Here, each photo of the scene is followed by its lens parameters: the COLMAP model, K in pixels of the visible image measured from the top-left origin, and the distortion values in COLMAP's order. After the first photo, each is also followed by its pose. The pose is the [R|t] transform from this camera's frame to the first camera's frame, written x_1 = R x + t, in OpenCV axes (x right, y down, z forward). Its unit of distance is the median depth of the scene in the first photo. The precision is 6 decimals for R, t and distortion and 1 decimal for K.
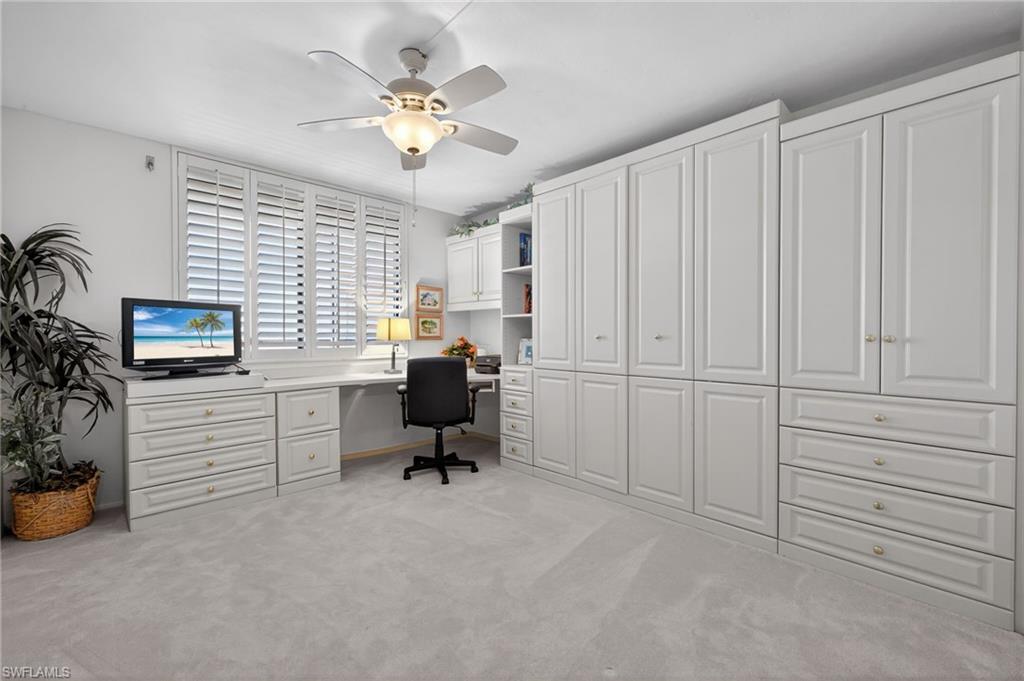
lens RADIAL K [[455.0, 0, 512.0], [0, 455.0, 340.5], [0, 0, 1]] dist [0.001298, -0.000225]
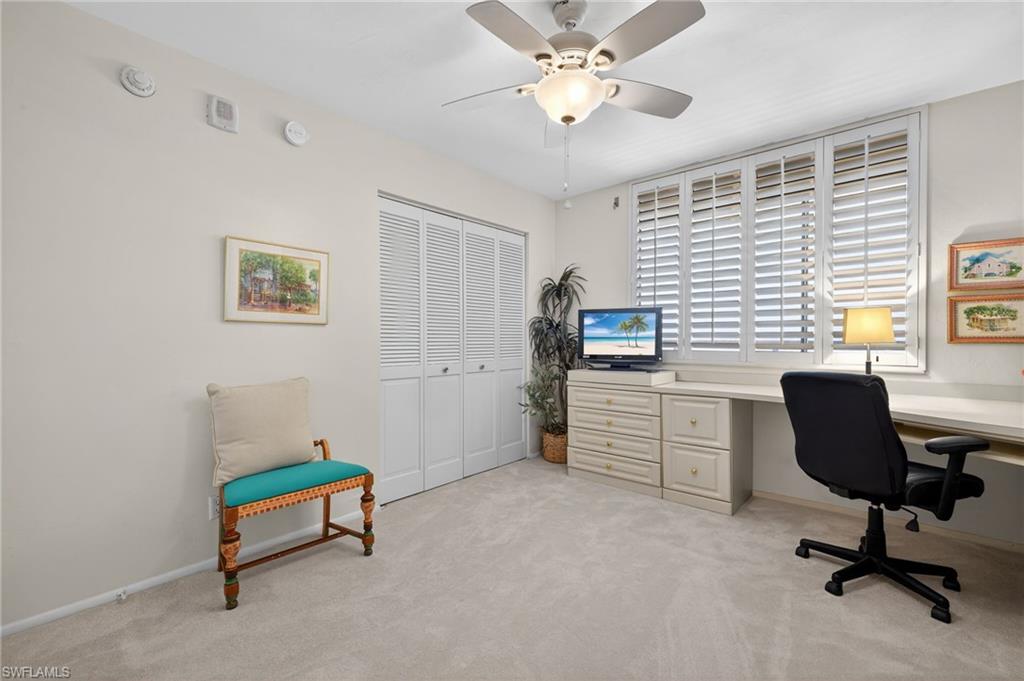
lens RADIAL K [[455.0, 0, 512.0], [0, 455.0, 340.5], [0, 0, 1]] dist [0.001298, -0.000225]
pose [[0.023434, 0.005370, -0.999711, 0.458893], [-0.009118, 0.999945, 0.005158, -0.003538], [0.999684, 0.008994, 0.023482, 0.636545]]
